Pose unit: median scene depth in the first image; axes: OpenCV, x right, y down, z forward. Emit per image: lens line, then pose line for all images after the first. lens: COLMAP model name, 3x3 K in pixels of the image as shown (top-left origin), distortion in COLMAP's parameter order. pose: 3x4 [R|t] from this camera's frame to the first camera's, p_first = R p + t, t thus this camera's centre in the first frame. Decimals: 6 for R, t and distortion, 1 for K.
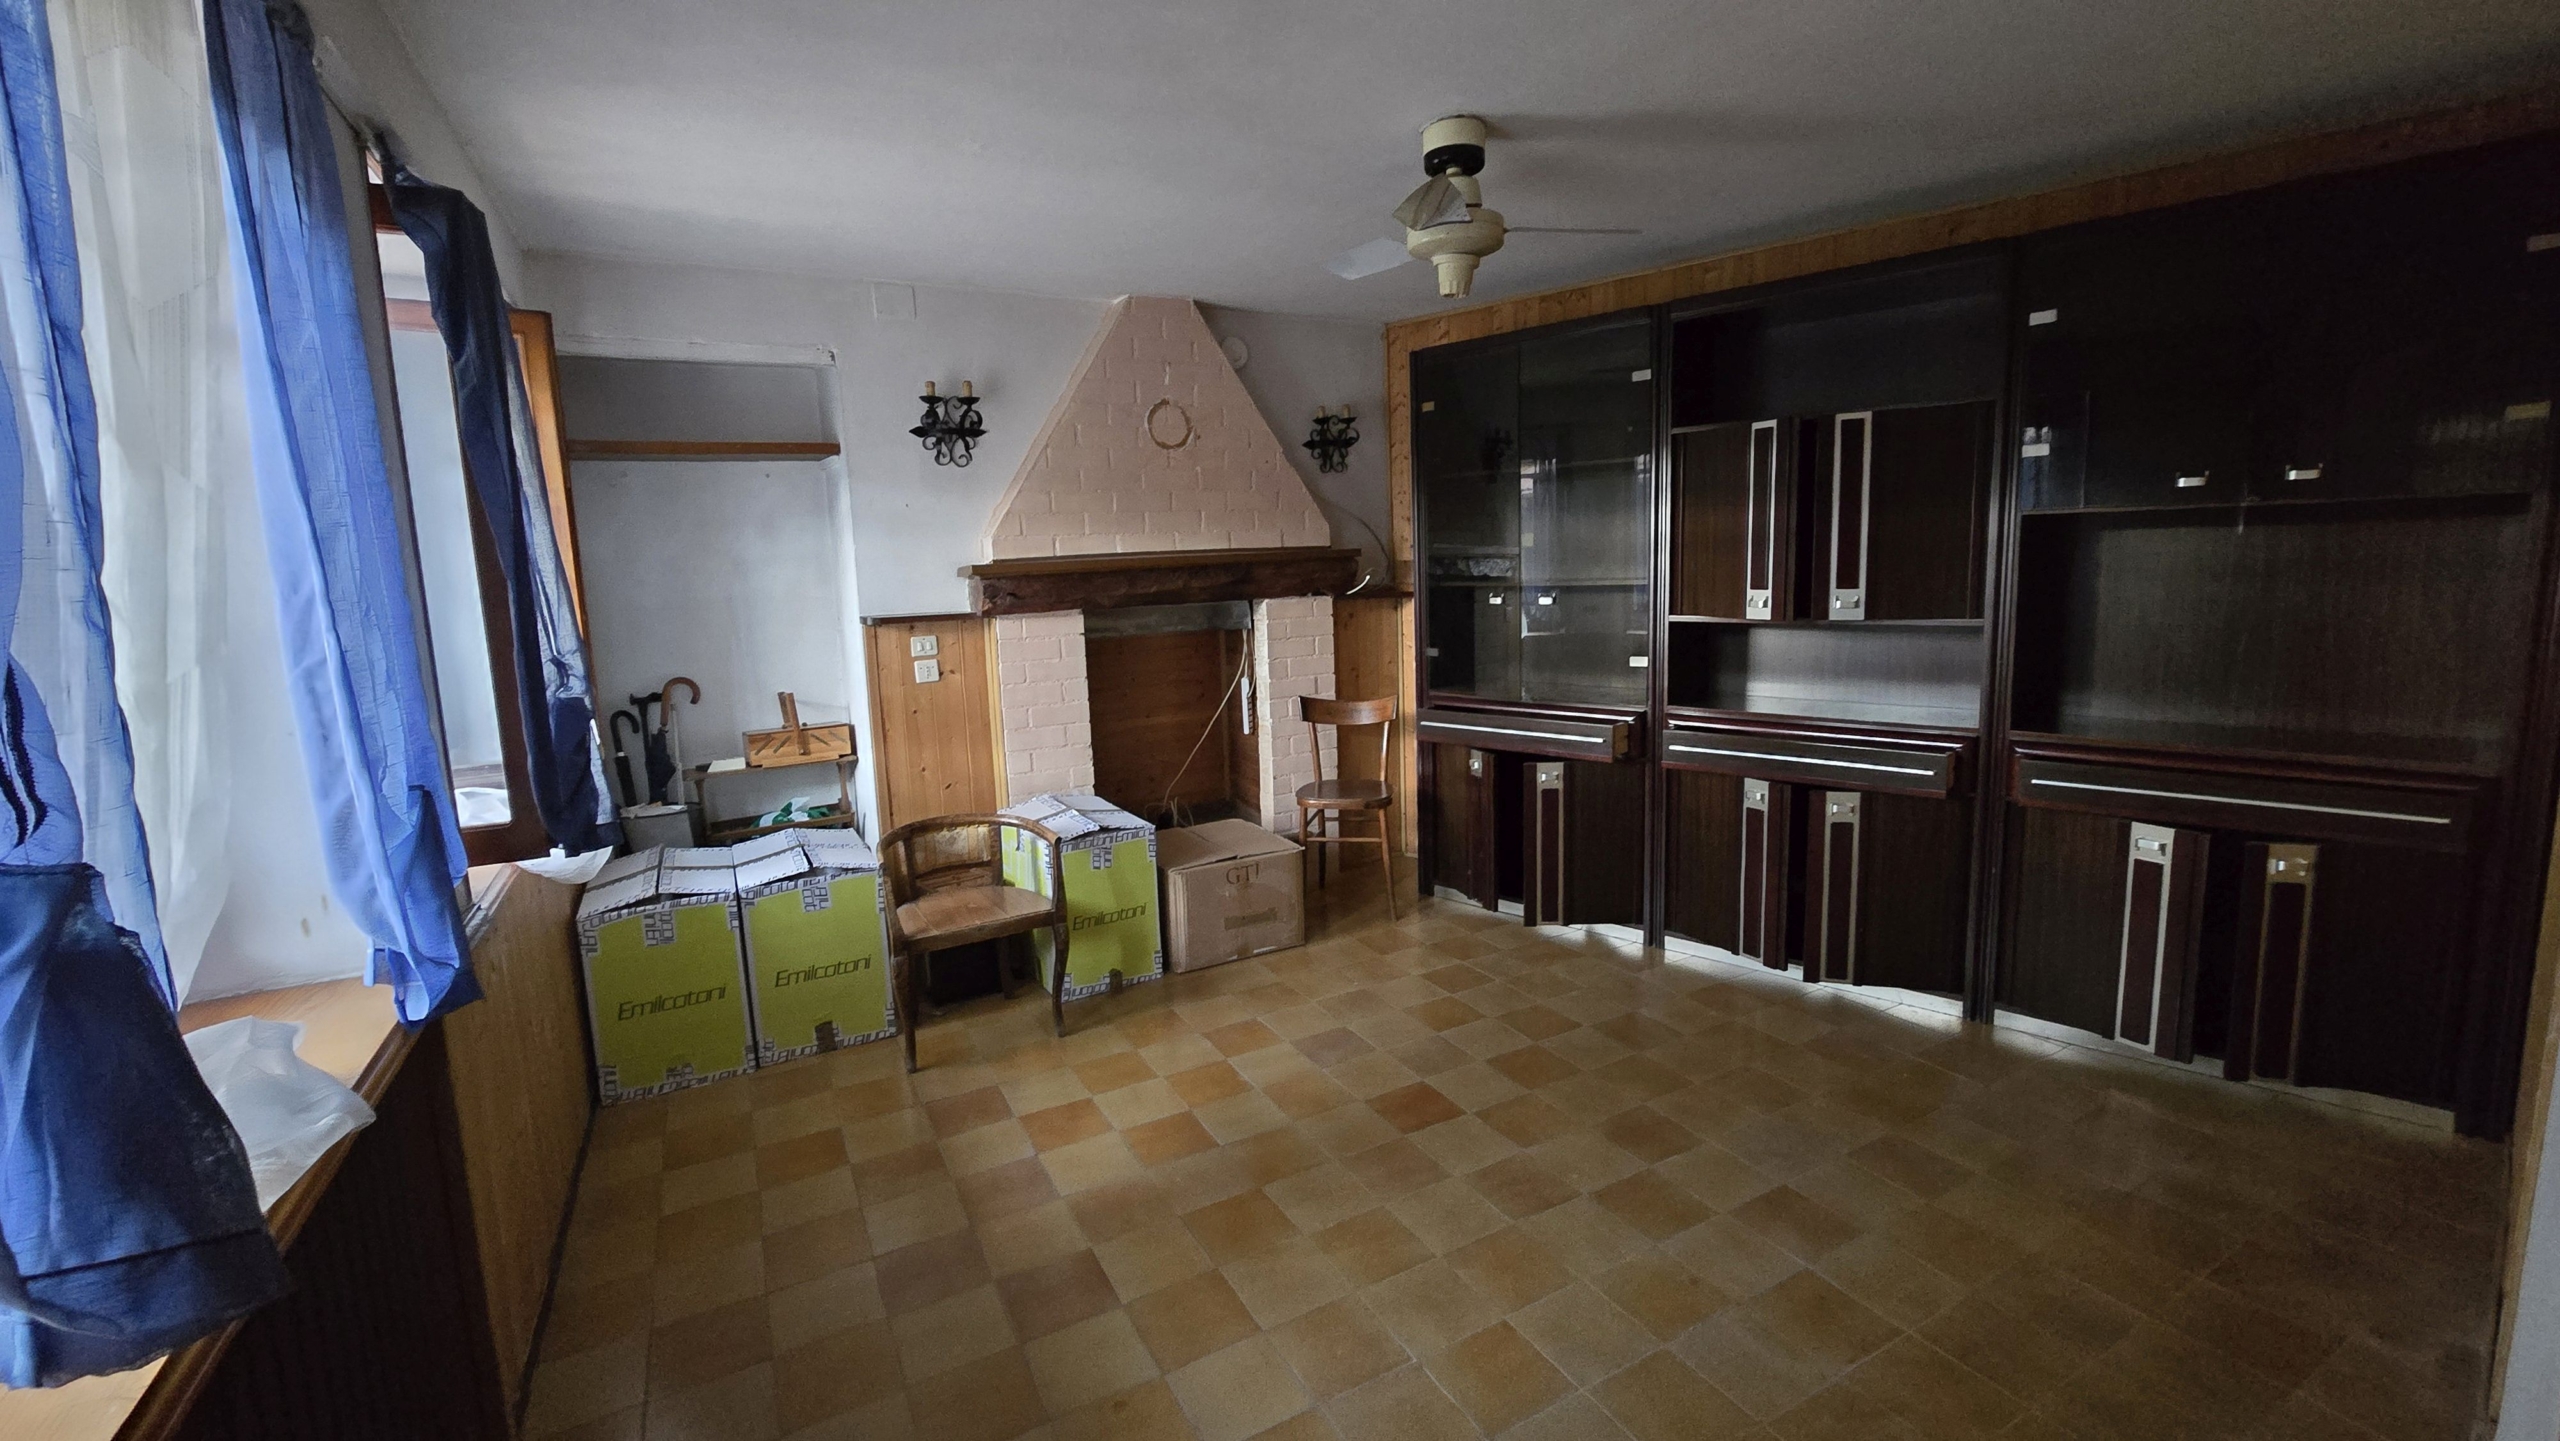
lens RADIAL K [[1046.5, 0, 1286.0], [0, 1046.5, 693.6], [0, 0, 1]] dist [-0.001160, 0.000441]
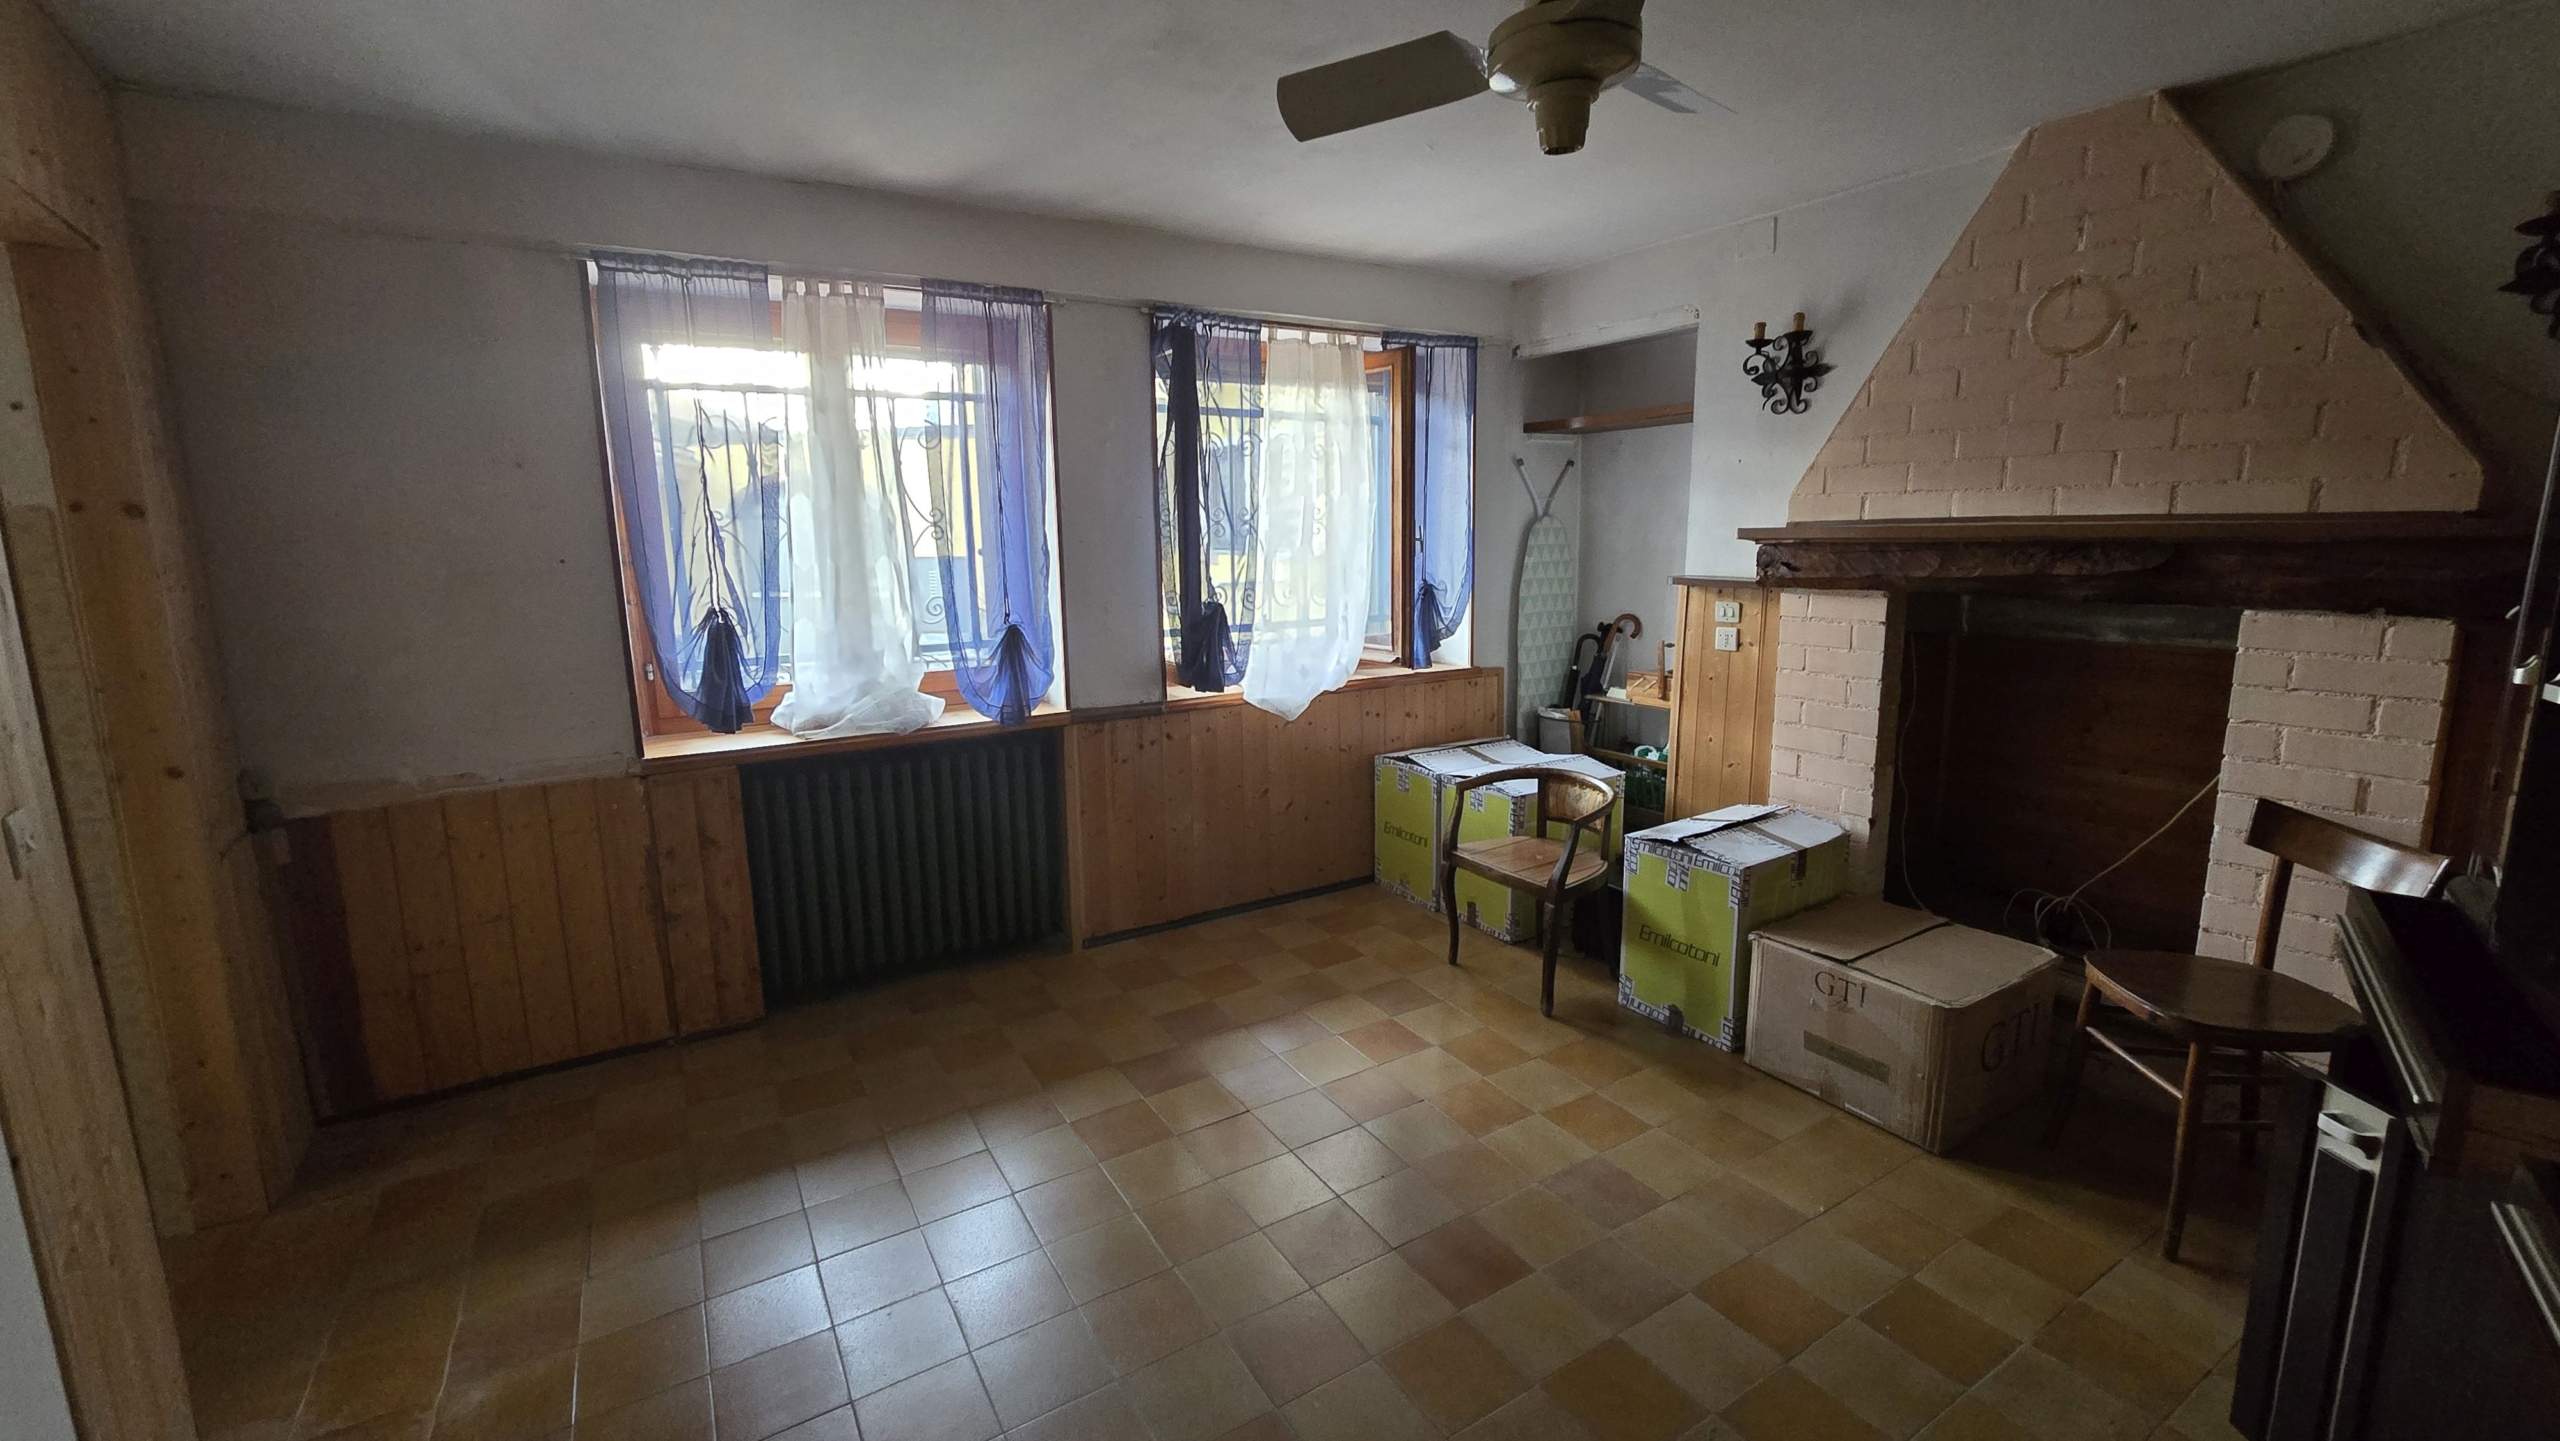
lens RADIAL K [[1046.5, 0, 1286.0], [0, 1046.5, 693.6], [0, 0, 1]] dist [-0.001160, 0.000441]
pose [[0.053639, 0.196528, -0.979030, 0.566012], [-0.121106, 0.974484, 0.188980, -0.103428], [0.991189, 0.108430, 0.076071, 0.541714]]
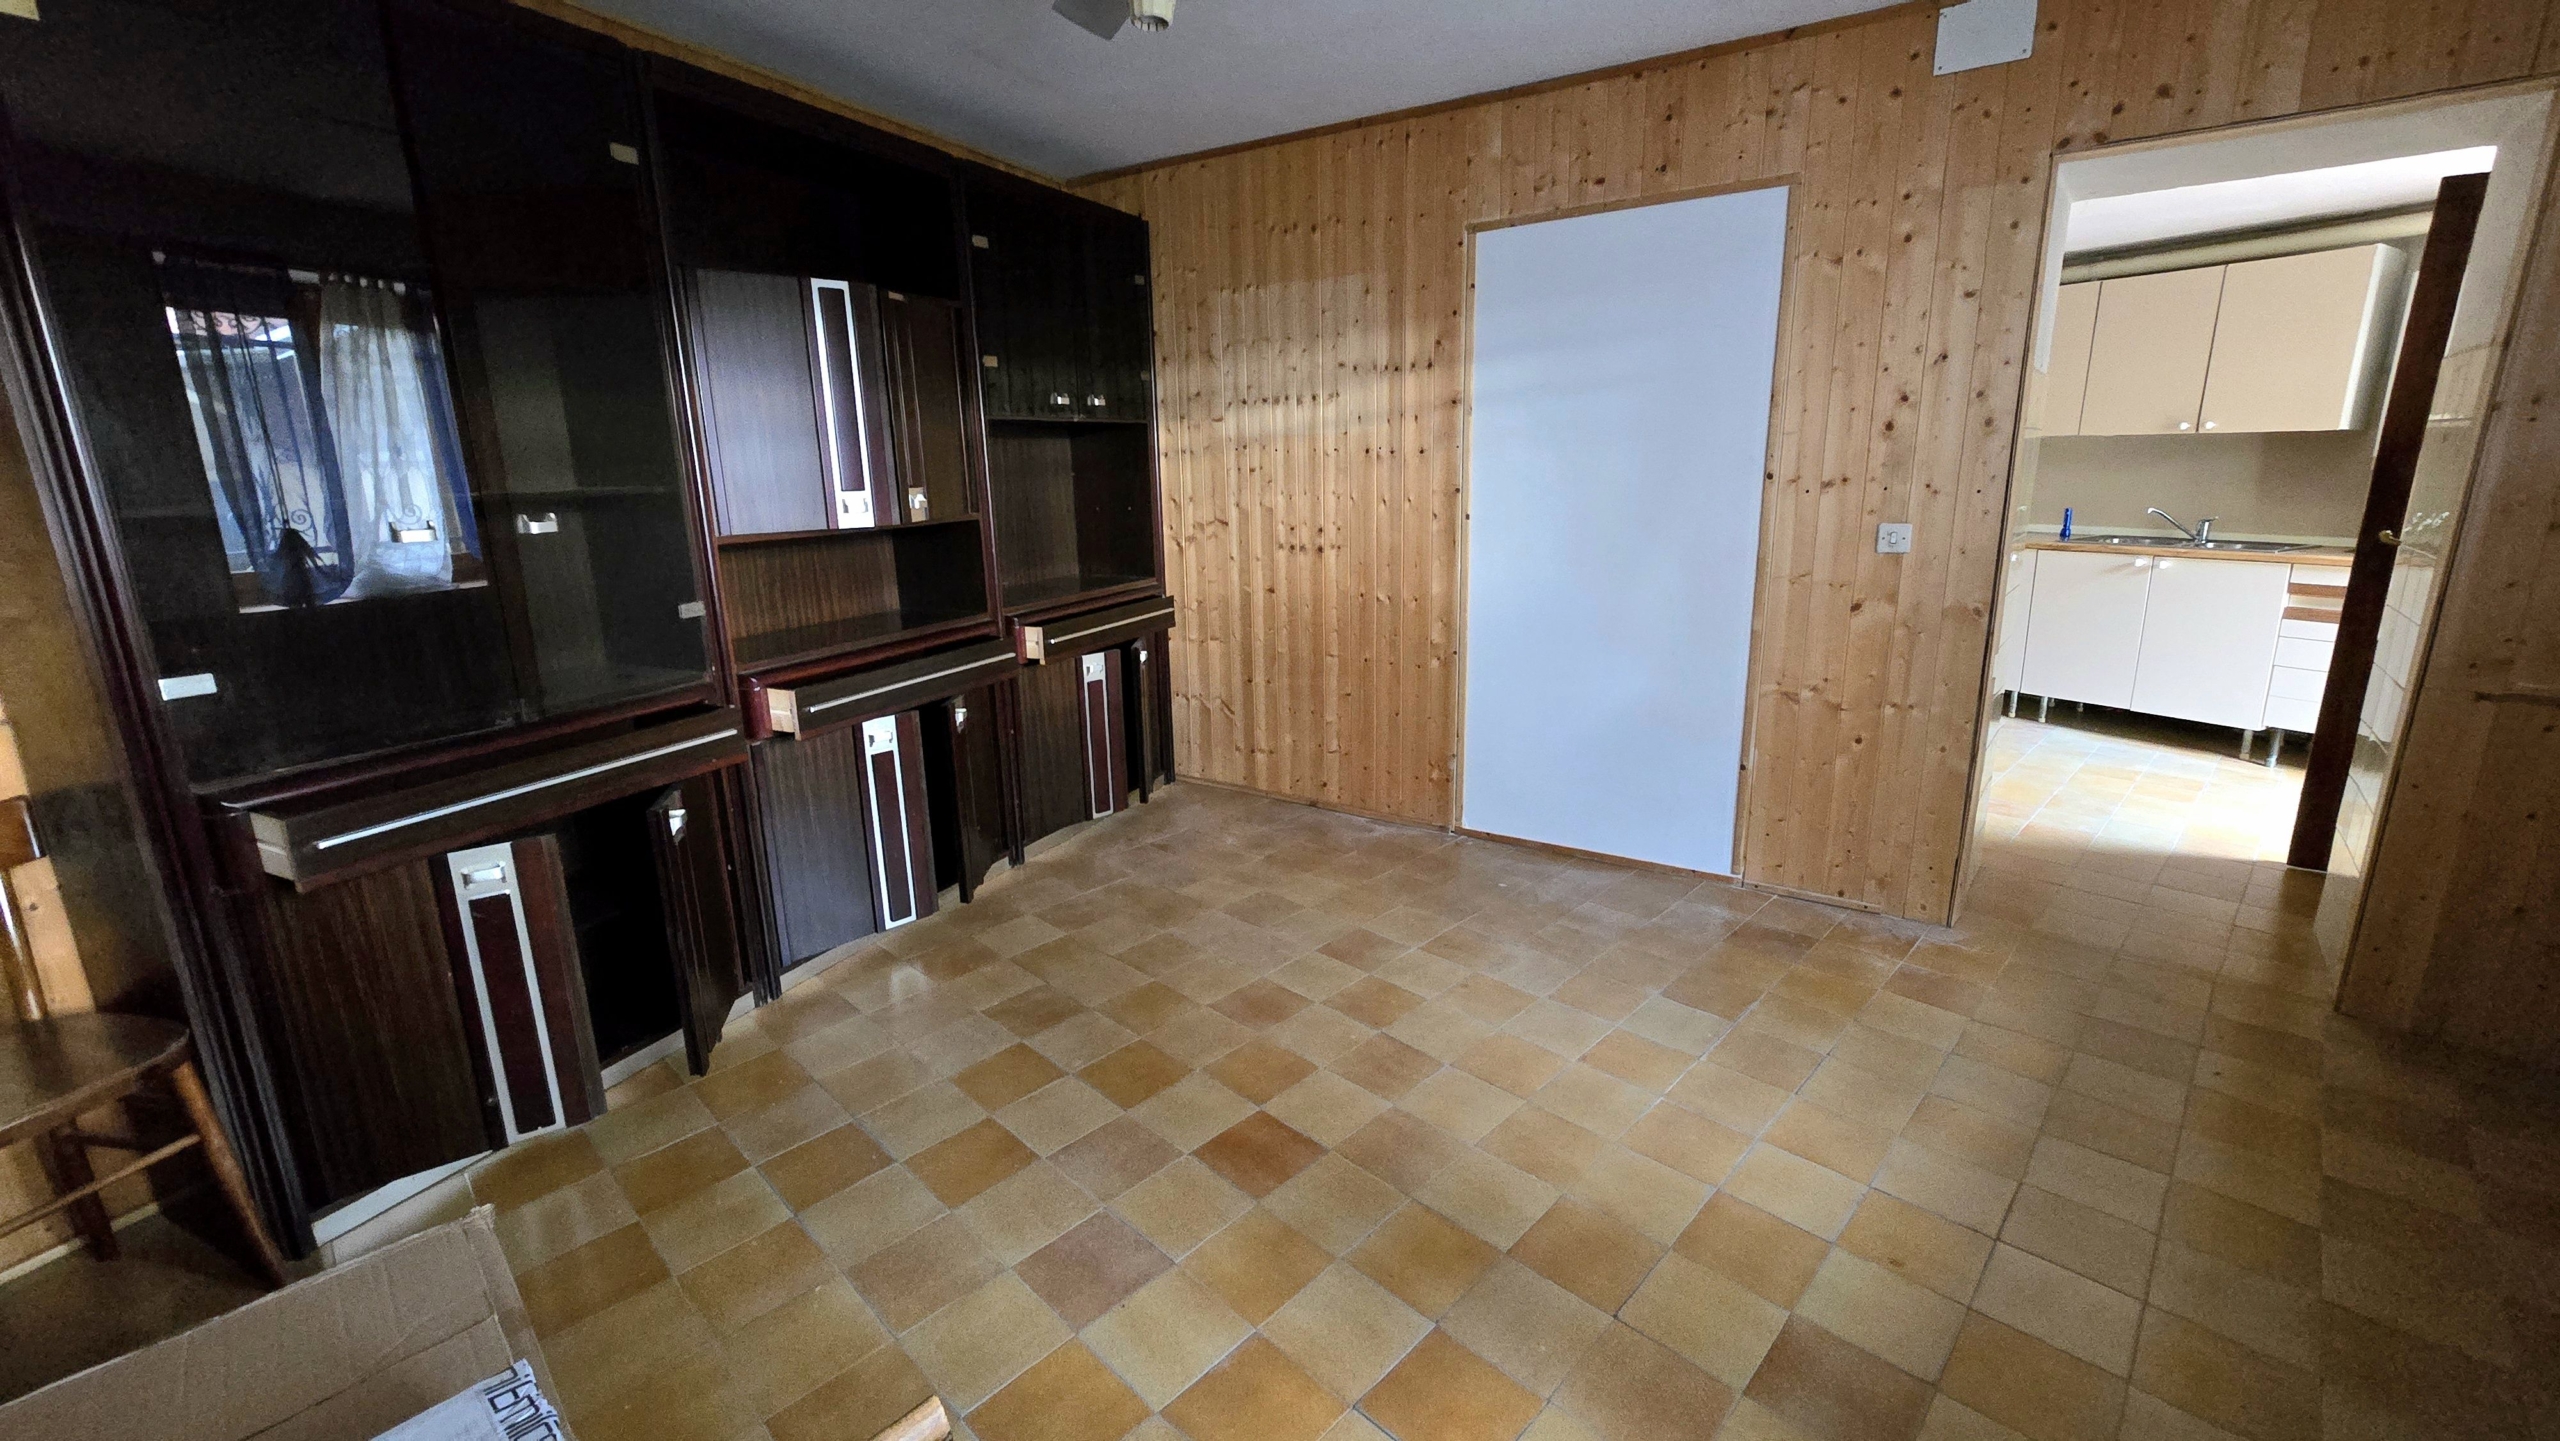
lens RADIAL K [[1043.1, 0, 1292.0], [0, 1043.1, 697.7], [0, 0, 1]] dist [-0.001073, 0.000400]
pose [[-0.296491, -0.175963, 0.938685, -0.382472], [0.157898, 0.960322, 0.229892, -0.065902], [-0.941893, 0.216377, -0.256942, 0.782805]]
